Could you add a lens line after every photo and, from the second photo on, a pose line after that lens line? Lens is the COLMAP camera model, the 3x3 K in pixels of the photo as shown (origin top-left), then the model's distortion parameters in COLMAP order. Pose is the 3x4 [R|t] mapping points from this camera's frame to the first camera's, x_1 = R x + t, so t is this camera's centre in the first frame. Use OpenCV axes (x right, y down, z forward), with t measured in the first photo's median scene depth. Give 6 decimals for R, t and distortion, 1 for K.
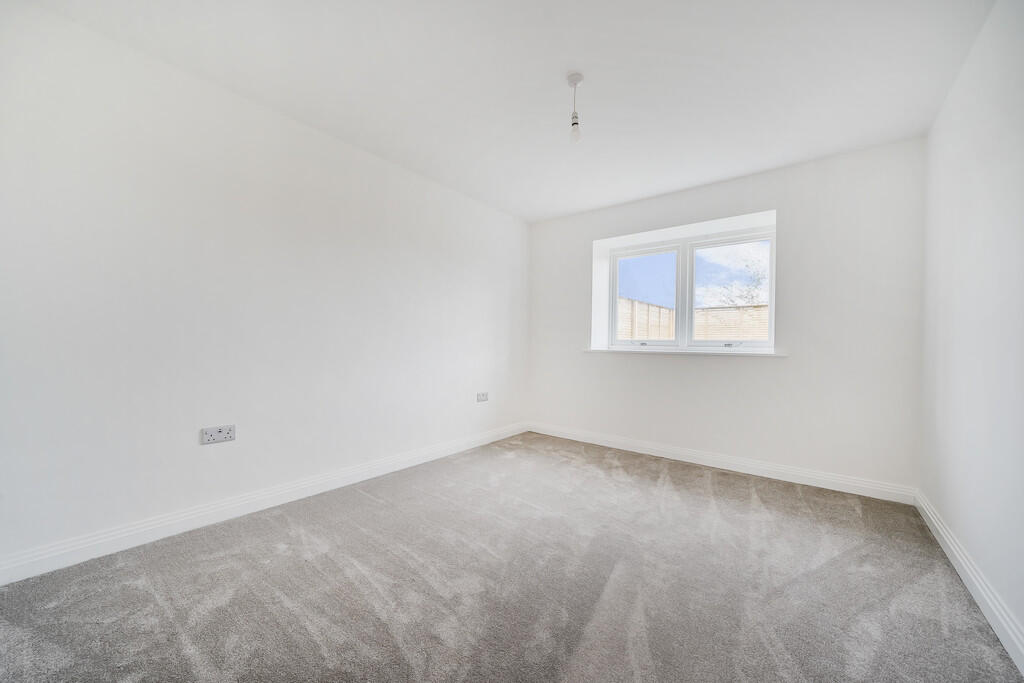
lens RADIAL K [[378.3, 0, 513.0], [0, 378.3, 348.4], [0, 0, 1]] dist [-0.000481, -0.000042]
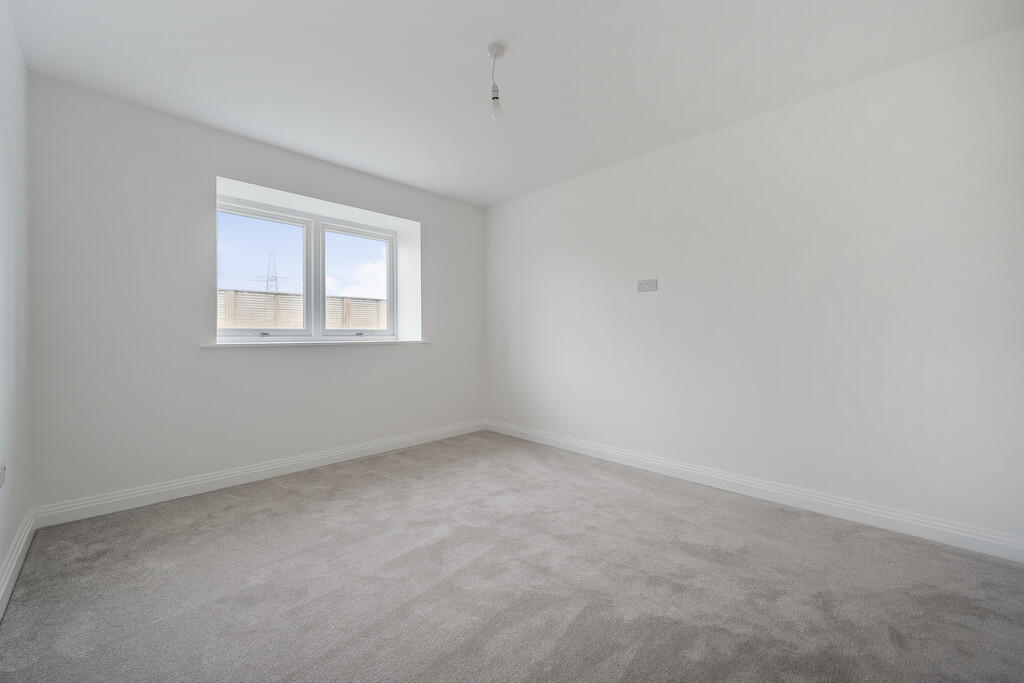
lens RADIAL K [[389.9, 0, 511.7], [0, 389.9, 335.0], [0, 0, 1]] dist [-0.001843, -0.000140]
pose [[0.121975, -0.013194, 0.992445, -0.446363], [0.018001, 0.999777, 0.011079, -0.011558], [-0.992370, 0.016514, 0.122186, 0.479487]]
